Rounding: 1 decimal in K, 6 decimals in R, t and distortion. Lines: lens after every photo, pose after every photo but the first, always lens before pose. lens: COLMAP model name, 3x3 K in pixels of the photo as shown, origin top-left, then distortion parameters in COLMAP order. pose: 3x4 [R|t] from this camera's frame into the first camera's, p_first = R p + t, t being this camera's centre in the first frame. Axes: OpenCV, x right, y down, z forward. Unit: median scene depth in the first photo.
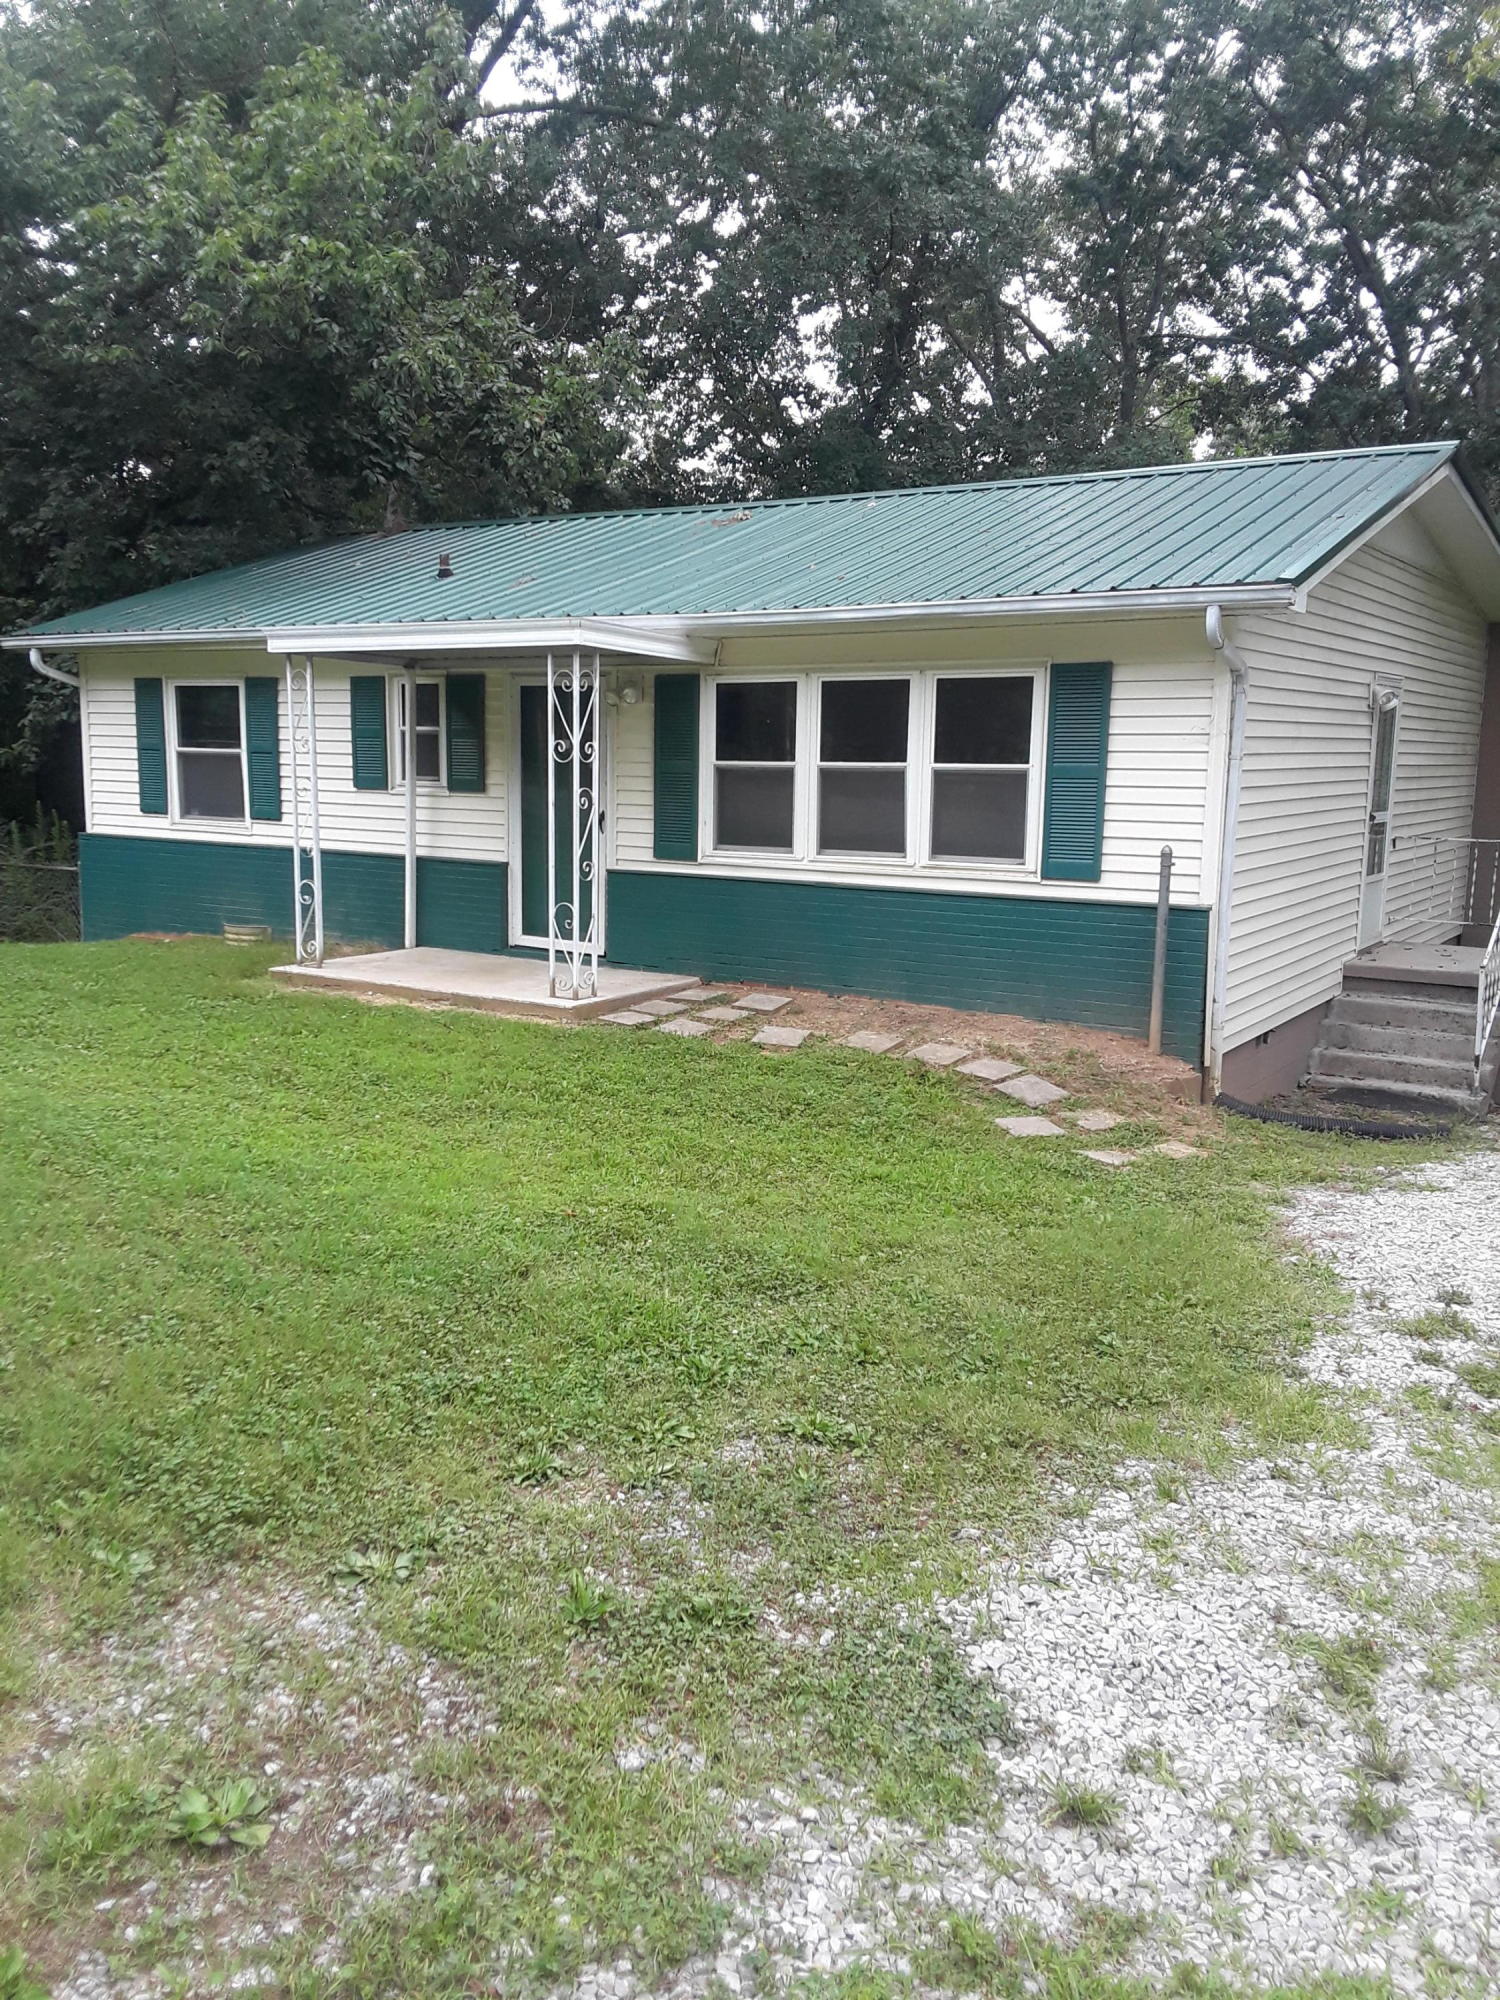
lens RADIAL K [[1651.7, 0, 748.3], [0, 1651.7, 998.0], [0, 0, 1]] dist [0.067912, 0.003064]
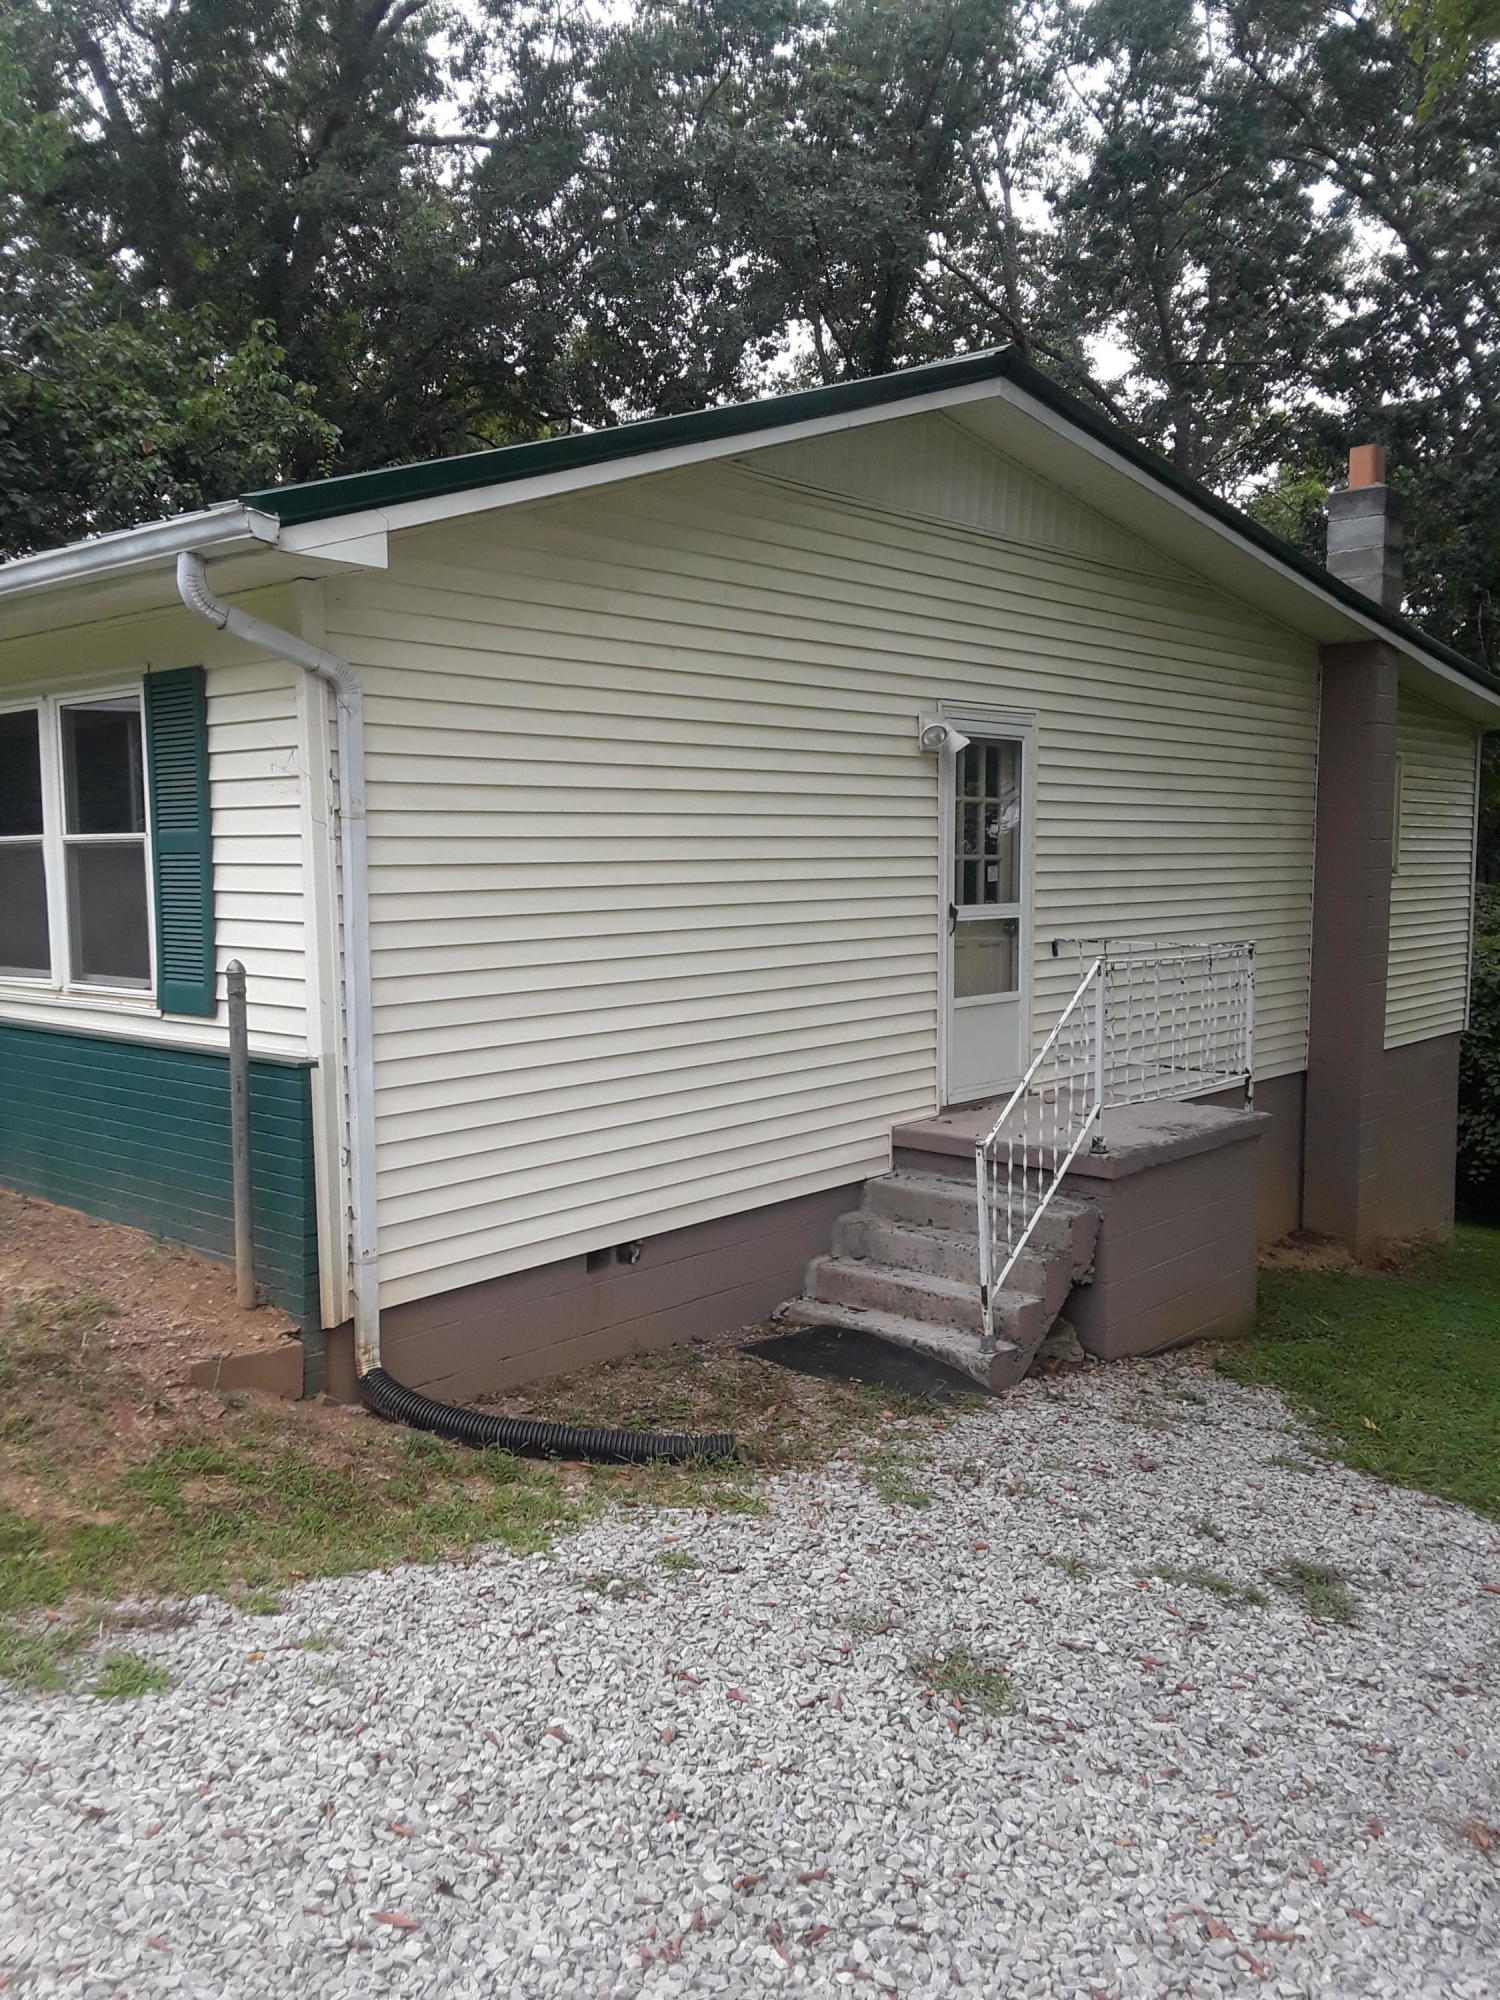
lens RADIAL K [[1651.7, 0, 754.7], [0, 1651.7, 1001.4], [0, 0, 1]] dist [0.067912, 0.003064]
pose [[0.986068, -0.008772, -0.166112, 0.494757], [-0.002277, 0.997803, -0.066207, -0.032738], [0.166328, 0.065663, 0.983882, 0.396601]]
